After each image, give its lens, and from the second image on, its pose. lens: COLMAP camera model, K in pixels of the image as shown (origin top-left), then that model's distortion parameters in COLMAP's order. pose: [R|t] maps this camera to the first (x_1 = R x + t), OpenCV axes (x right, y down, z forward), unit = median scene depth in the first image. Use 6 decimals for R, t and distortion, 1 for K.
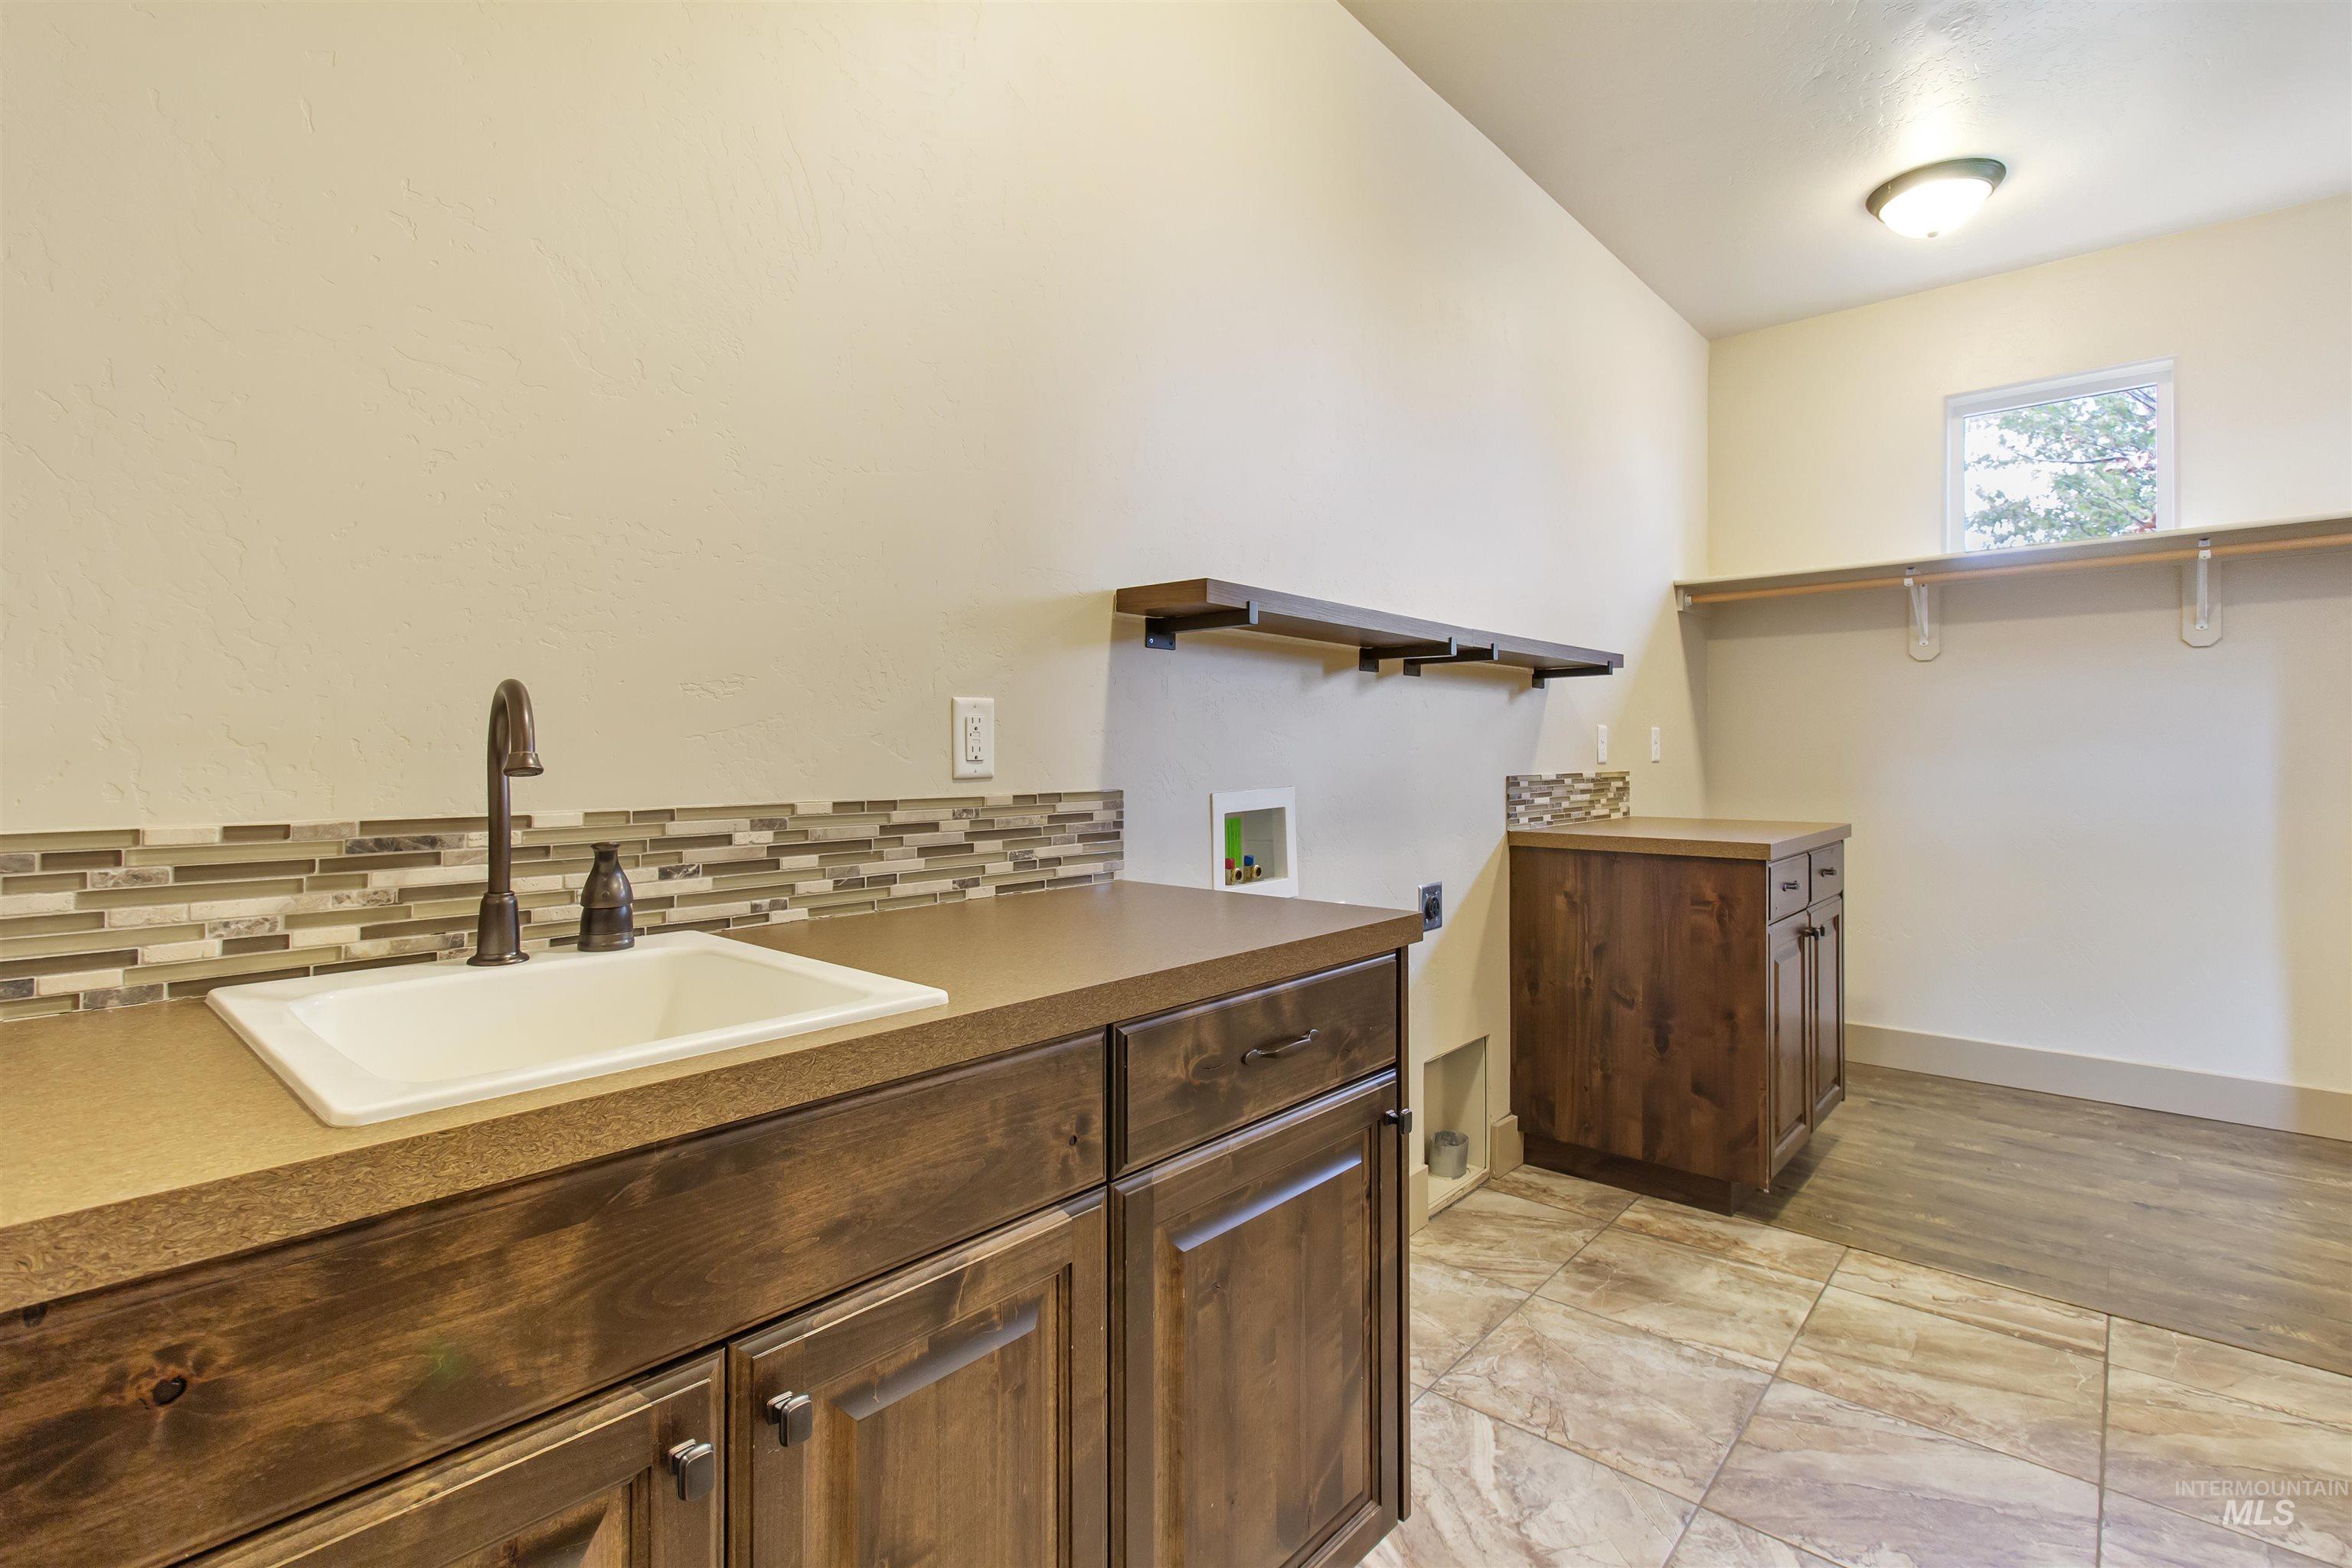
lens RADIAL K [[1089.3, 0, 1185.6], [0, 1089.3, 771.1], [0, 0, 1]] dist [0.003429, 0.000371]
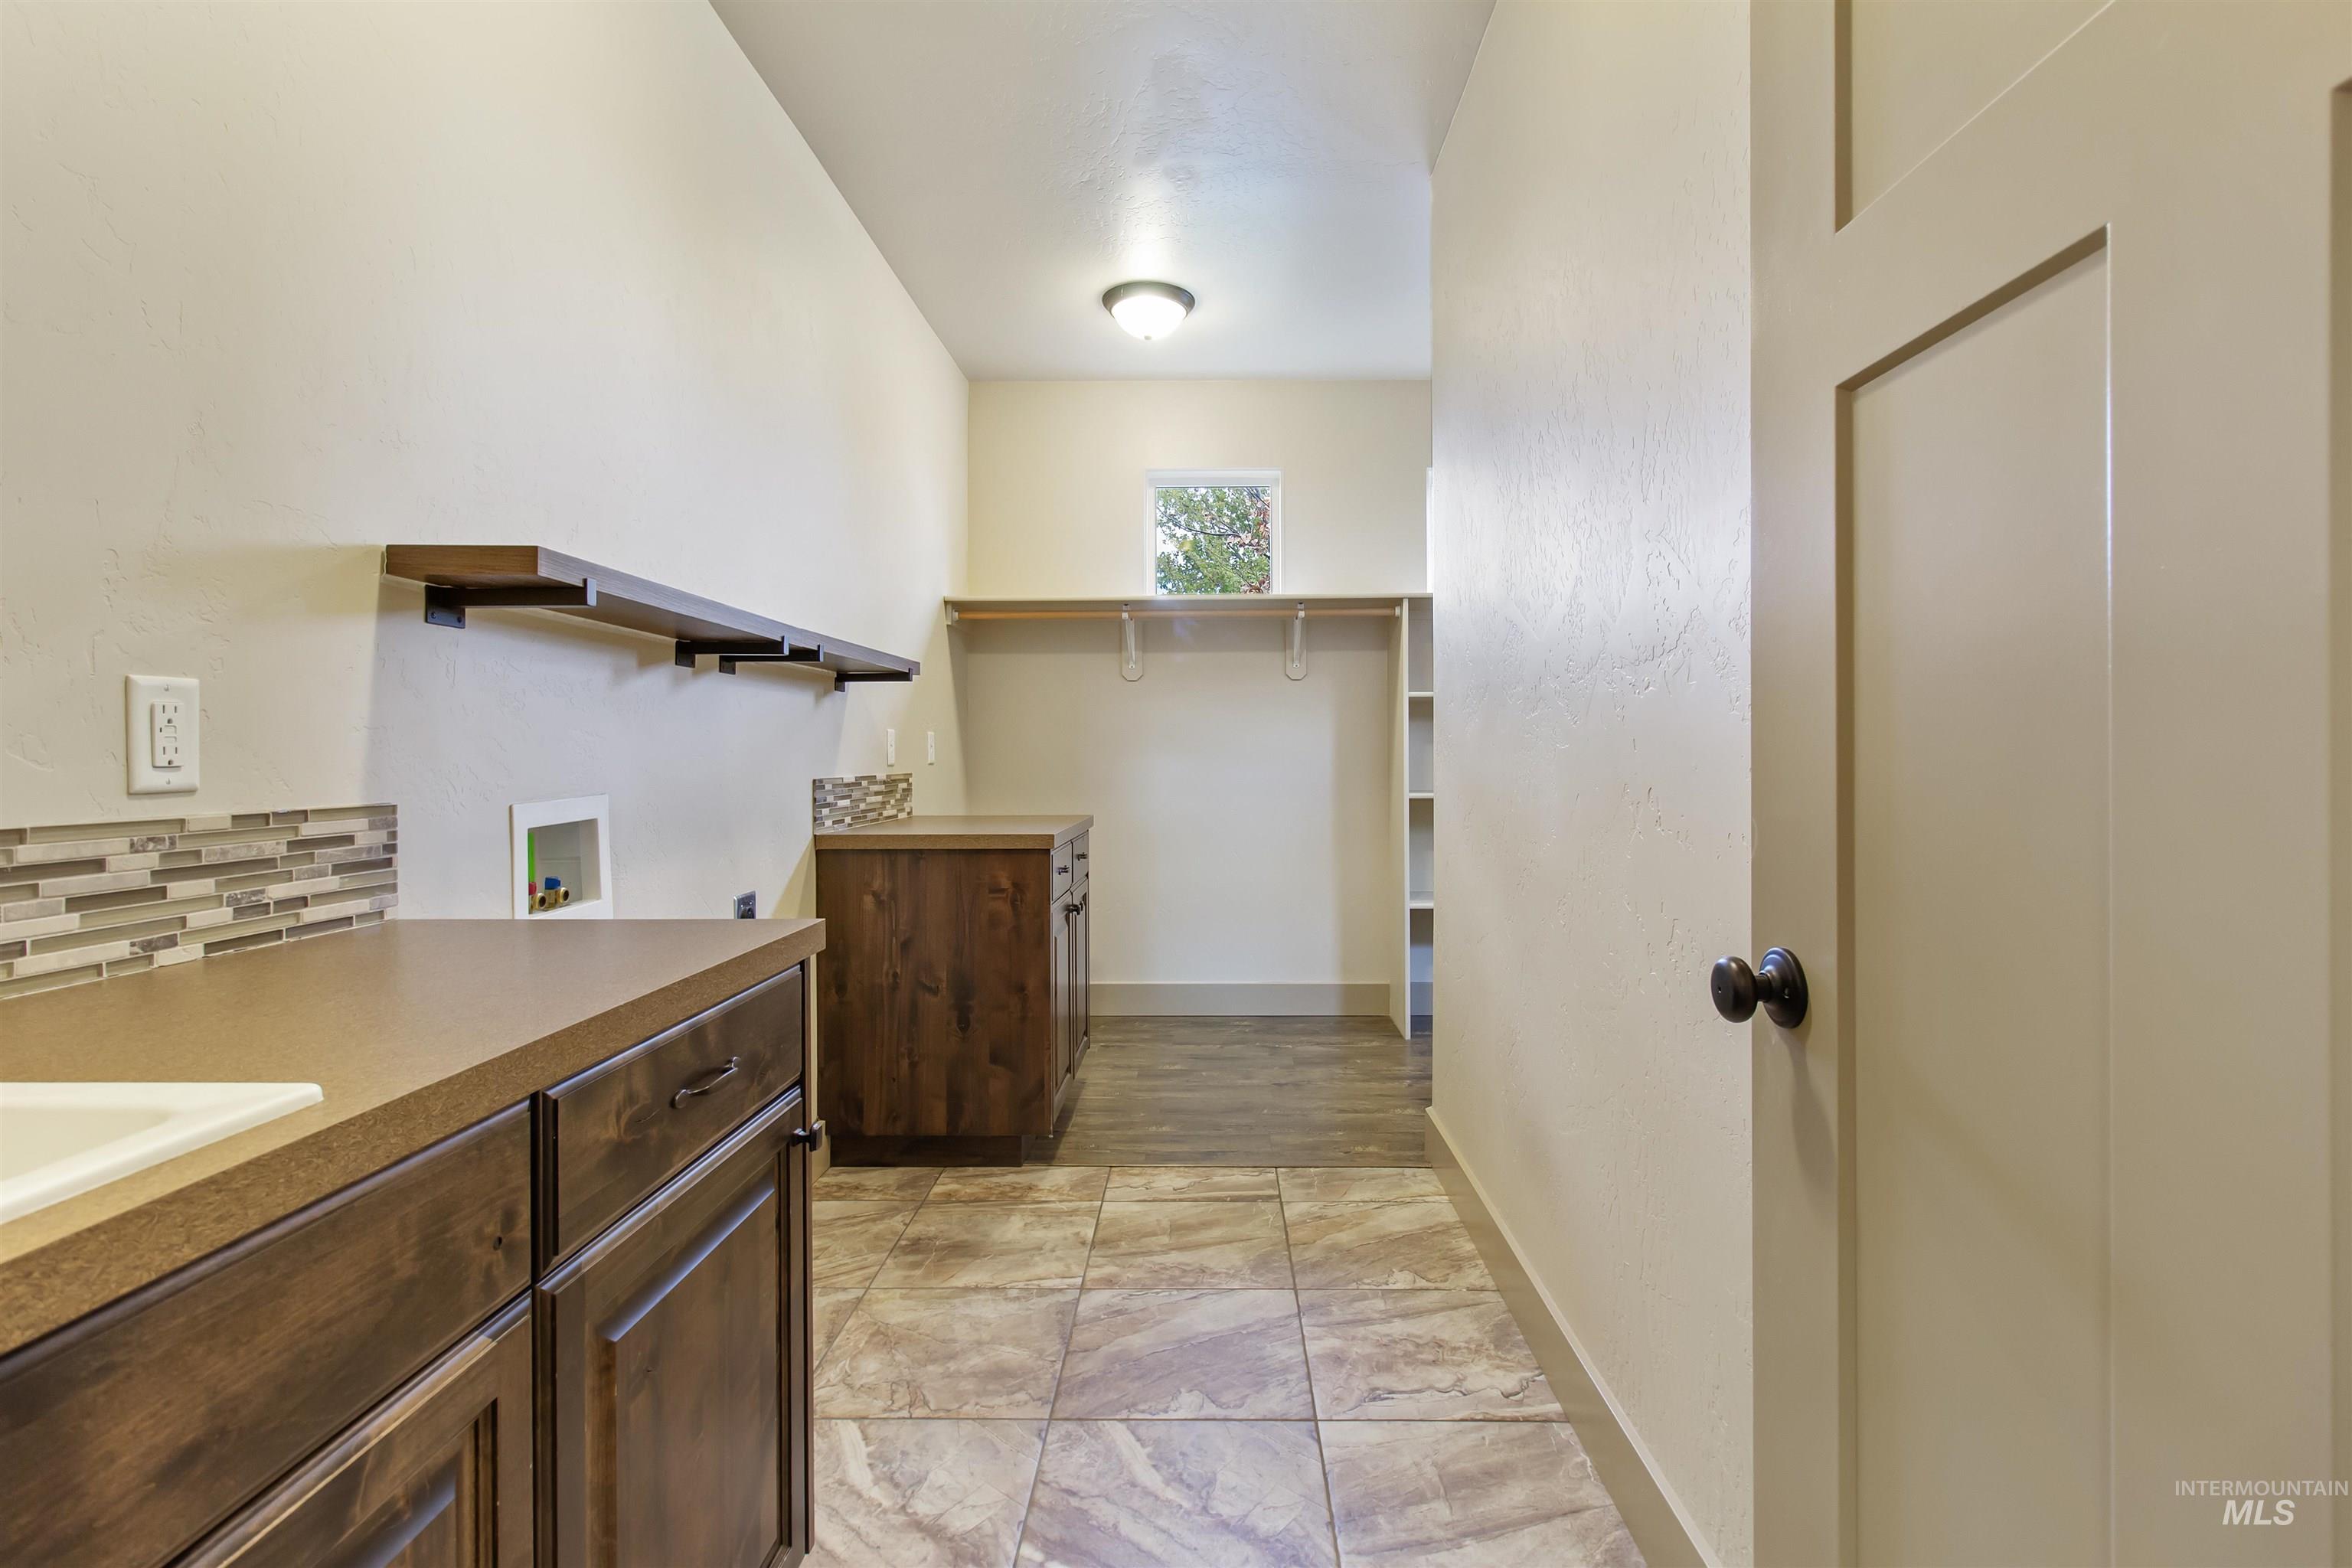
lens RADIAL K [[1089.3, 0, 1193.0], [0, 1089.3, 778.5], [0, 0, 1]] dist [0.003429, 0.000371]
pose [[0.761509, -0.014576, 0.647990, -0.118928], [0.012355, 0.999892, 0.007972, 0.000185], [-0.648036, 0.001936, 0.761607, 0.034038]]
